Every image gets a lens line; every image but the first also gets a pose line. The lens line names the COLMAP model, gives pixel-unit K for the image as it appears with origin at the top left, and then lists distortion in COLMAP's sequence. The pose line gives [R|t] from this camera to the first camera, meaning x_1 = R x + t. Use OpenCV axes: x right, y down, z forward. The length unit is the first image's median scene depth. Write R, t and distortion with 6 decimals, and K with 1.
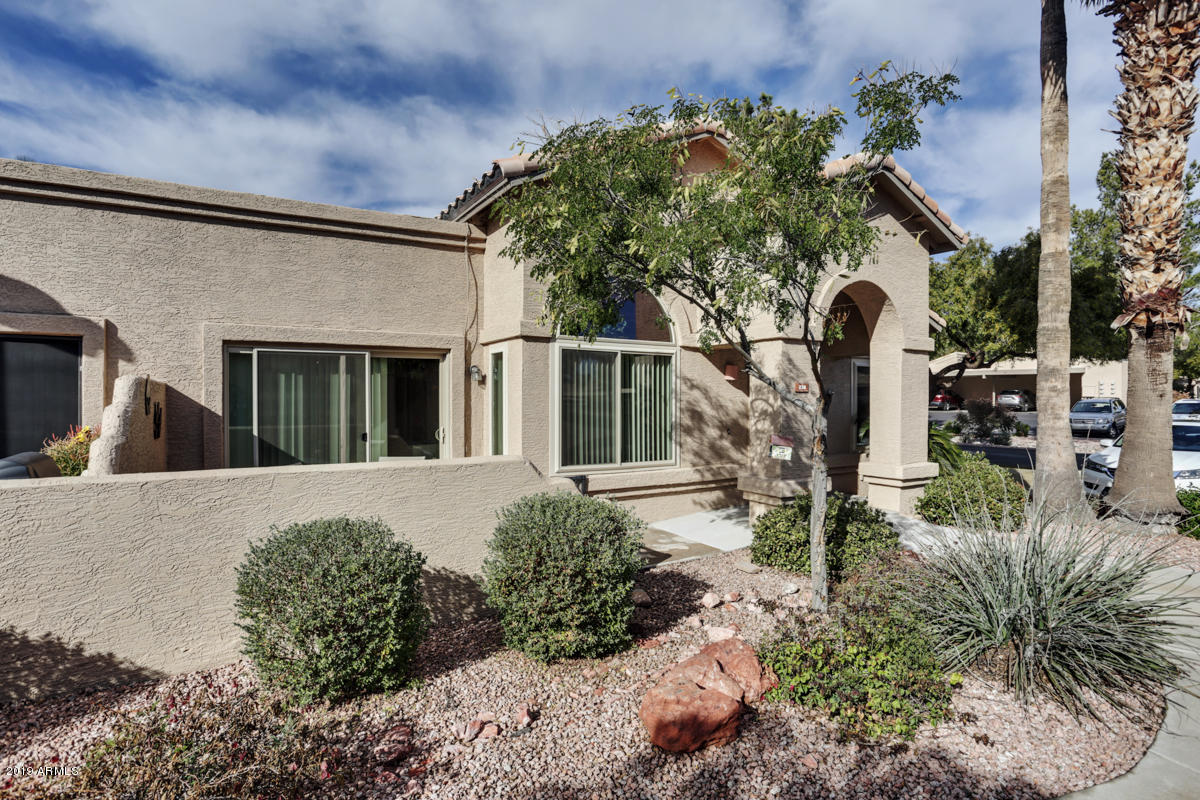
lens RADIAL K [[608.4, 0, 603.9], [0, 608.4, 402.5], [0, 0, 1]] dist [-0.080824, 0.024883]
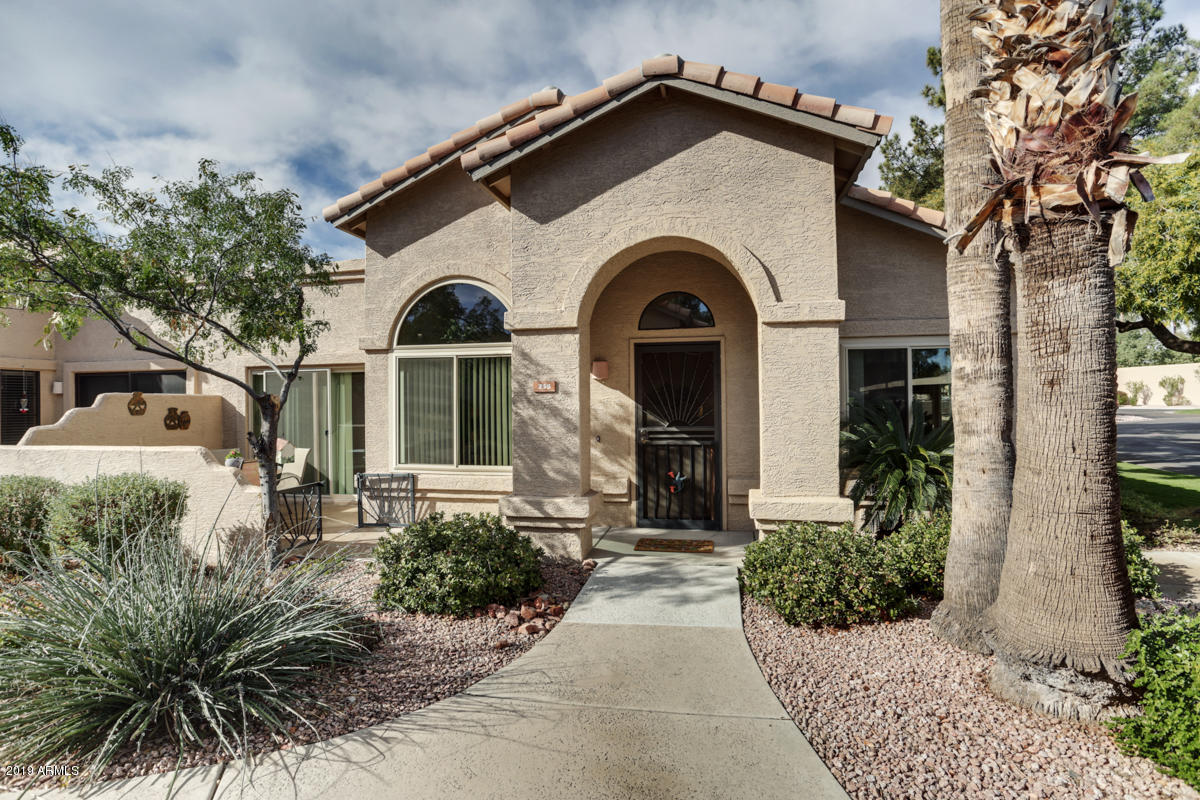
lens RADIAL K [[608.4, 0, 603.9], [0, 608.4, 402.5], [0, 0, 1]] dist [-0.080824, 0.024883]
pose [[0.735721, -0.009437, -0.677219, 0.954154], [0.007164, 0.999955, -0.006151, 0.002476], [0.677247, -0.000326, 0.735756, 0.443601]]
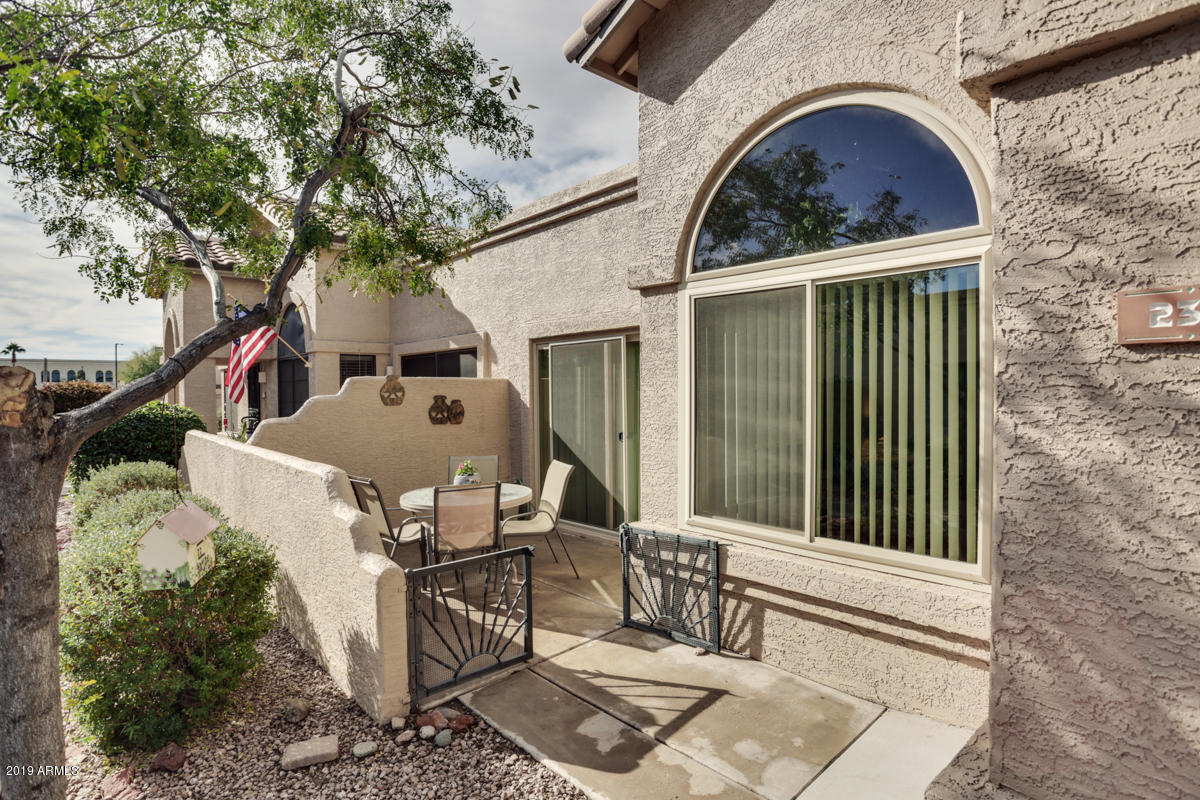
lens RADIAL K [[608.4, 0, 603.9], [0, 608.4, 402.5], [0, 0, 1]] dist [-0.080824, 0.024883]
pose [[0.185743, 0.016283, -0.982463, 0.447946], [0.004522, 0.999838, 0.017426, -0.005344], [0.982588, -0.007679, 0.185639, 0.820471]]
